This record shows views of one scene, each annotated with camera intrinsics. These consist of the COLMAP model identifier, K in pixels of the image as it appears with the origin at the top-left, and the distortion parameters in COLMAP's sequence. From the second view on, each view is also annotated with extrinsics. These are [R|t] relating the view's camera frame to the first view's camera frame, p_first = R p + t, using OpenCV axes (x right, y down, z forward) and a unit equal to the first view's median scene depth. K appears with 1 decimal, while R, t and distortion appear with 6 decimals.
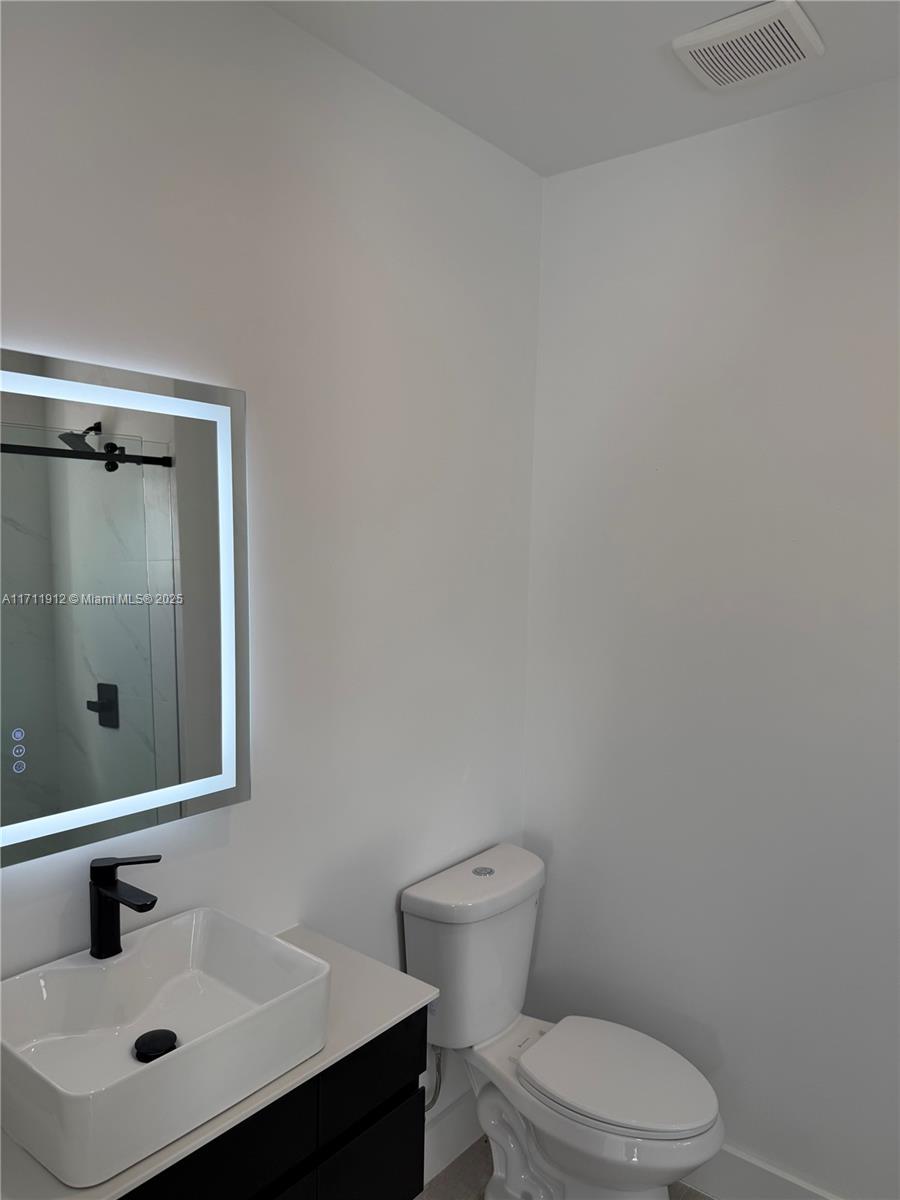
lens RADIAL K [[843.7, 0, 454.5], [0, 843.7, 605.0], [0, 0, 1]] dist [0.143577, -0.206387]
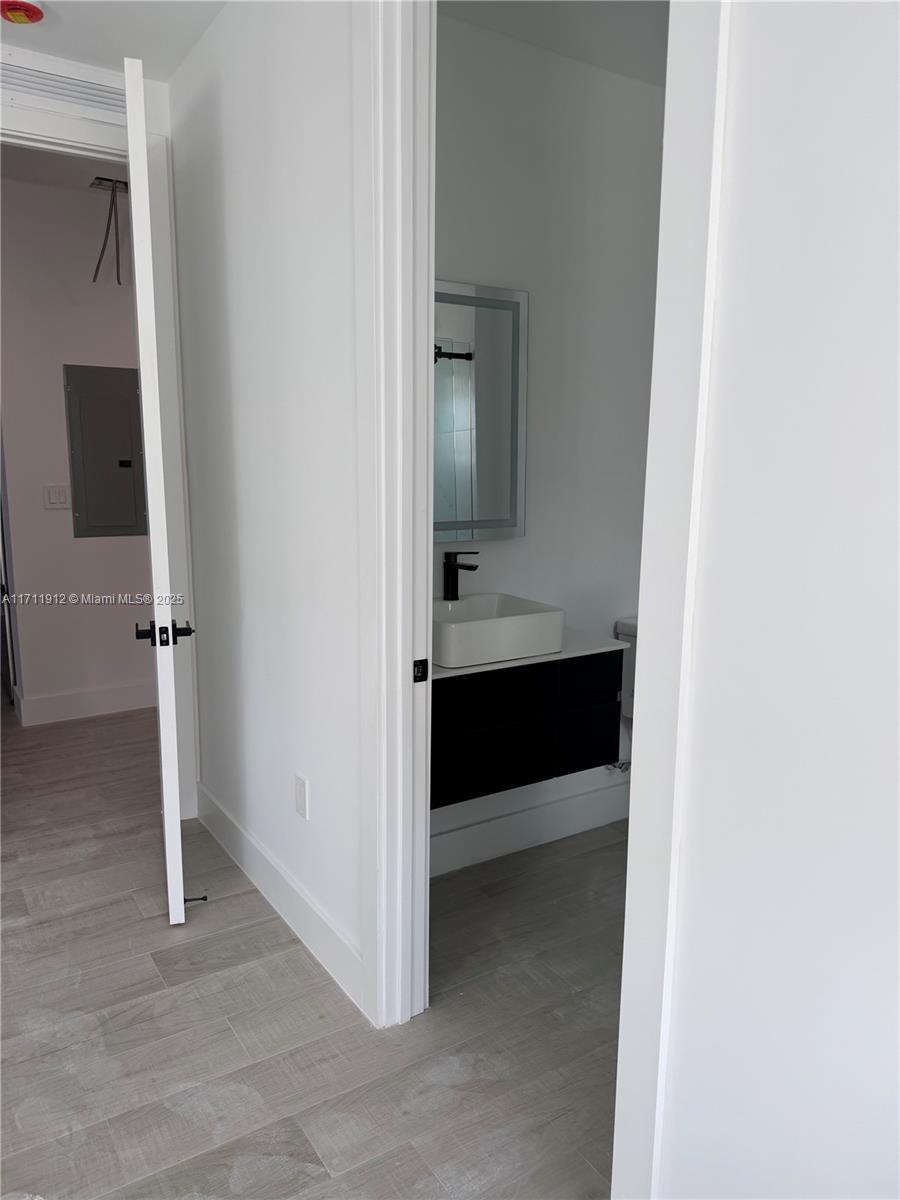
lens RADIAL K [[843.7, 0, 454.5], [0, 843.7, 605.0], [0, 0, 1]] dist [0.143577, -0.206387]
pose [[0.951555, 0.037557, -0.305176, 0.082584], [-0.010803, 0.995983, 0.088889, 0.114517], [0.307289, -0.081286, 0.948138, -0.361028]]
